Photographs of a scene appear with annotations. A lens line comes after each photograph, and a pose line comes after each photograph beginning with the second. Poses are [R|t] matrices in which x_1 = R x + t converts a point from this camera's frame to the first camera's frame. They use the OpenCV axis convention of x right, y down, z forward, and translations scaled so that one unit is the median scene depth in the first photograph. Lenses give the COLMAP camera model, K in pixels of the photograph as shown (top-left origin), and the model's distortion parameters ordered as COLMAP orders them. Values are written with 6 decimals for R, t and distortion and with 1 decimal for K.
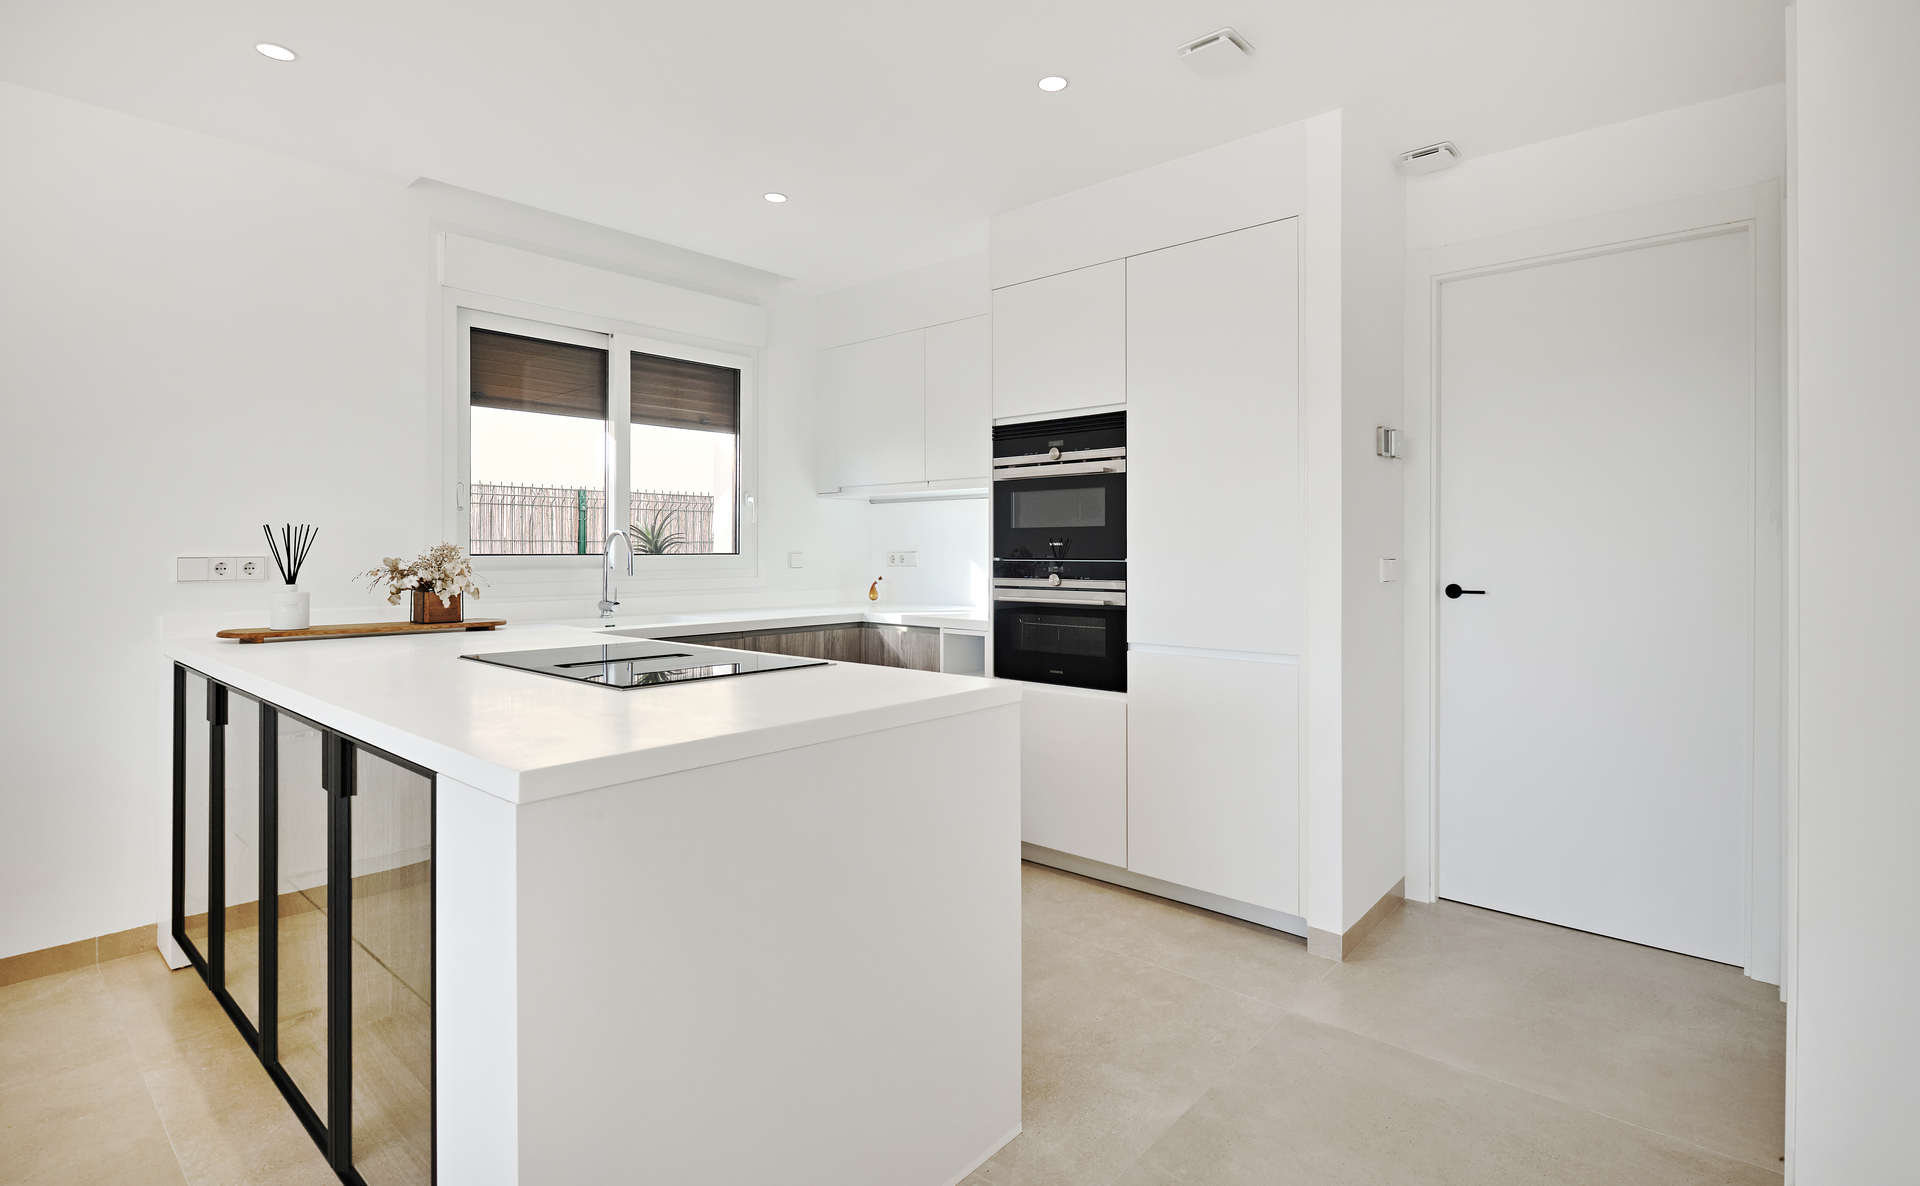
lens RADIAL K [[920.8, 0, 973.7], [0, 920.8, 542.7], [0, 0, 1]] dist [-0.000961, -0.000054]
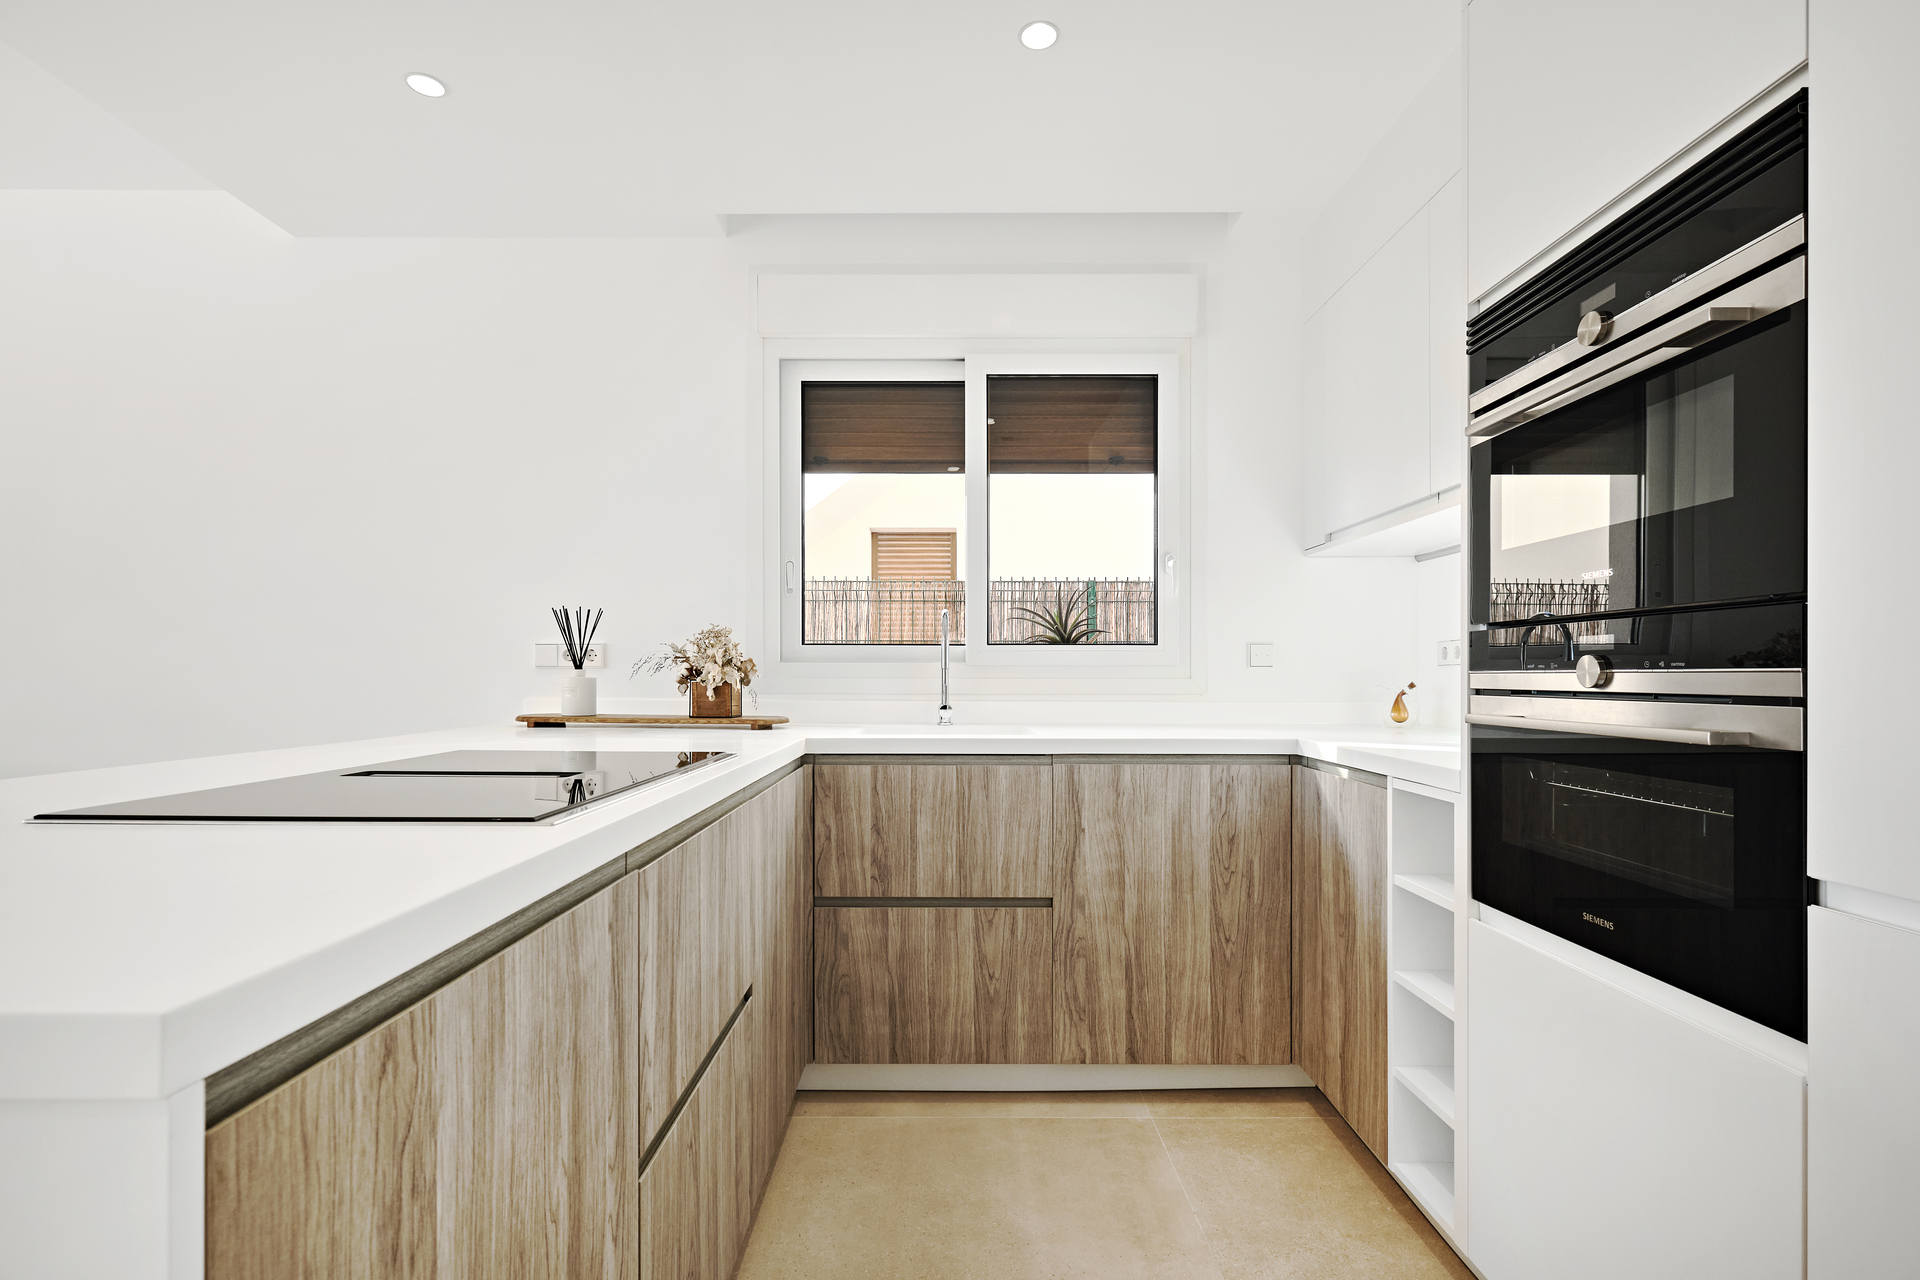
lens RADIAL K [[901.0, 0, 937.5], [0, 901.0, 675.6], [0, 0, 1]] dist [0.000716, 0.000082]
pose [[0.645709, 0.003717, -0.763575, 0.194990], [0.001923, 0.999977, 0.006495, 0.039295], [0.763581, -0.005662, 0.645687, 0.565446]]
